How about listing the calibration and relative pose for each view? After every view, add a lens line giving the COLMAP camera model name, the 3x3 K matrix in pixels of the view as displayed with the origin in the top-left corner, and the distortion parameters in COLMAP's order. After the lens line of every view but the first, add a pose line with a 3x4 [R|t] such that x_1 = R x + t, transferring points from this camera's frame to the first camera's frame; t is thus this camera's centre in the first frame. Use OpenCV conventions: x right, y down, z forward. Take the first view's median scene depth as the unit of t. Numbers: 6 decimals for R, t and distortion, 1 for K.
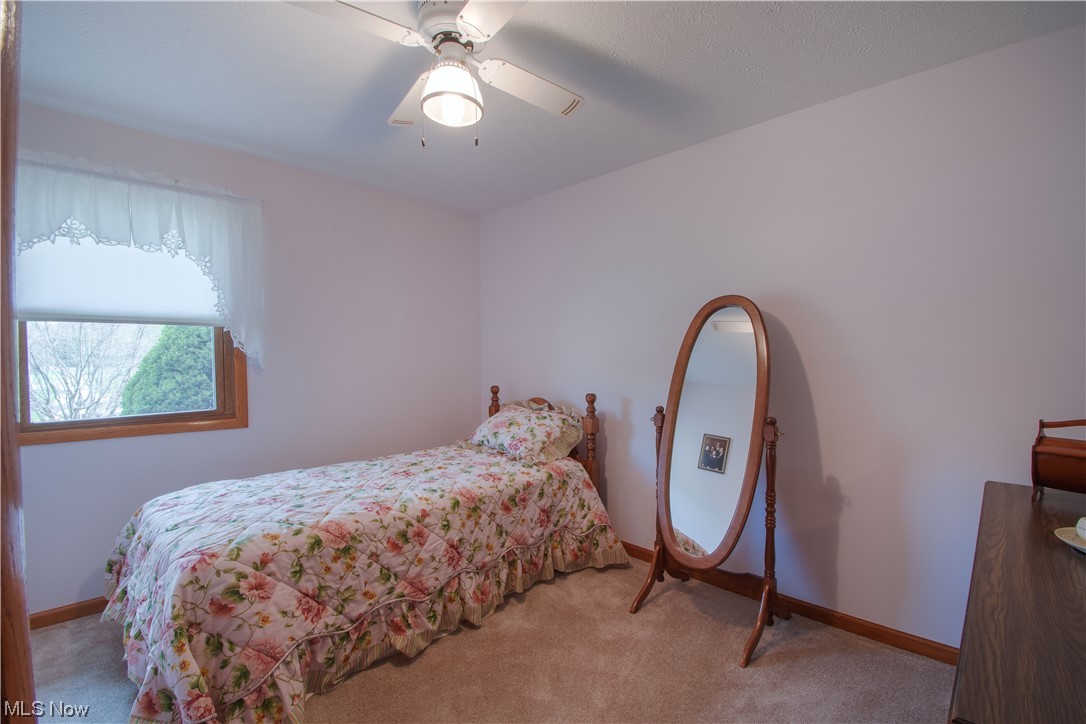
lens RADIAL K [[472.1, 0, 544.0], [0, 472.1, 361.7], [0, 0, 1]] dist [-0.001696, -0.000222]
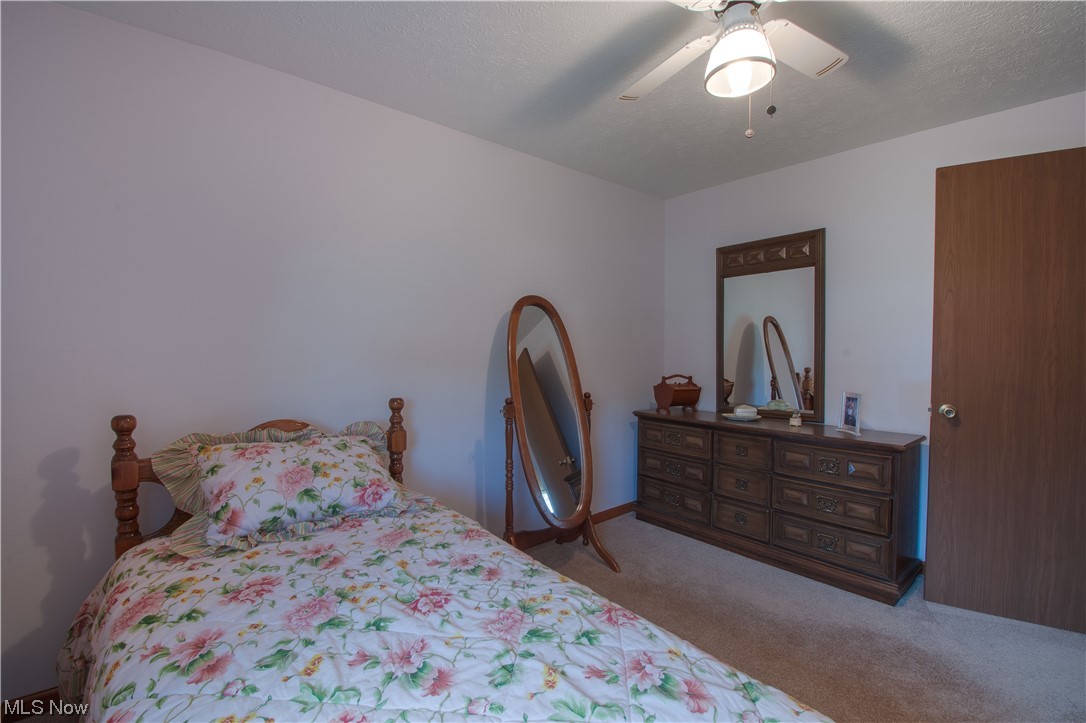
lens RADIAL K [[472.1, 0, 543.7], [0, 472.1, 361.4], [0, 0, 1]] dist [-0.001696, -0.000222]
pose [[0.058780, -0.019599, 0.998079, -0.623988], [0.016628, 0.999688, 0.018651, 0.000092], [-0.998132, 0.015500, 0.059088, 0.718729]]
